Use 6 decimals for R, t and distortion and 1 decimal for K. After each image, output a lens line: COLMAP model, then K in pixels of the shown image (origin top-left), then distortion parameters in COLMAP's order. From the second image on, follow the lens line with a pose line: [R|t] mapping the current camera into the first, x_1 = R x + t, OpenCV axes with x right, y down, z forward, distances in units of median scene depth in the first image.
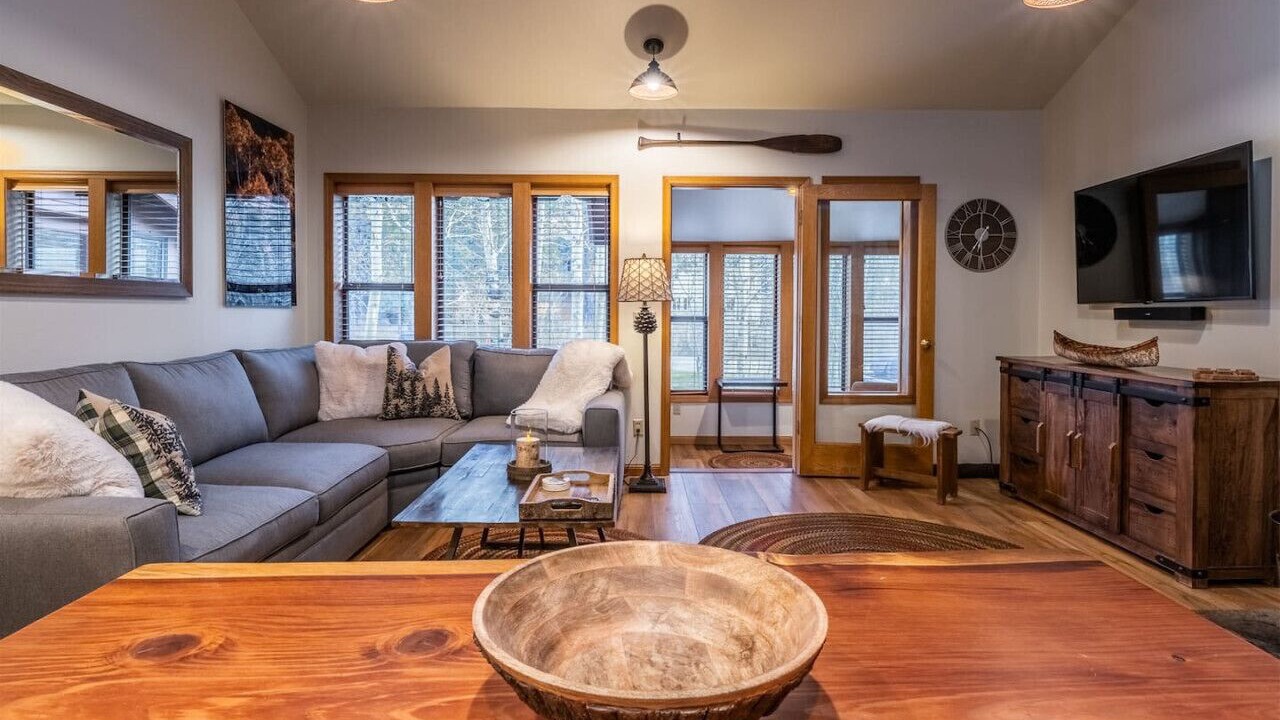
lens RADIAL K [[669.6, 0, 632.3], [0, 669.6, 317.8], [0, 0, 1]] dist [-0.000947, -0.001029]
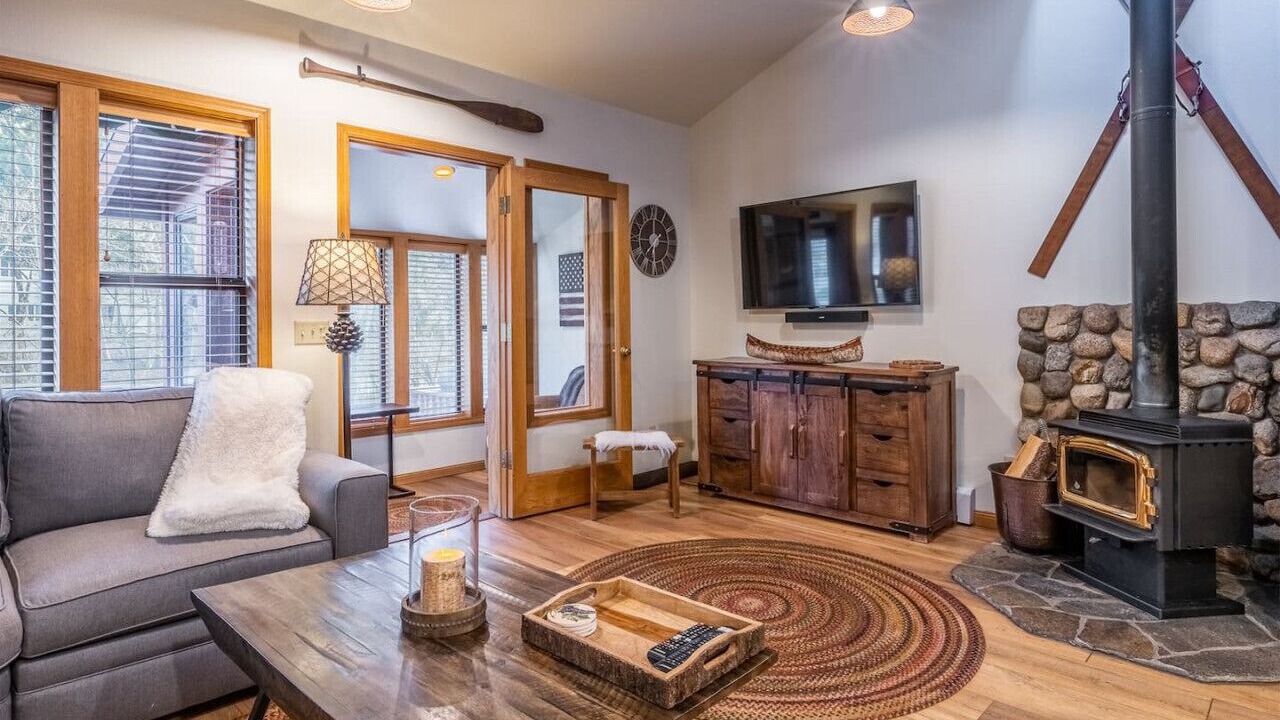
lens RADIAL K [[709.4, 0, 637.1], [0, 709.4, 311.8], [0, 0, 1]] dist [-0.004619, -0.002432]
pose [[0.698919, -0.001530, 0.715199, -0.297428], [0.016626, 0.999762, -0.014109, -0.002671], [-0.715007, 0.021752, 0.698779, 0.317637]]
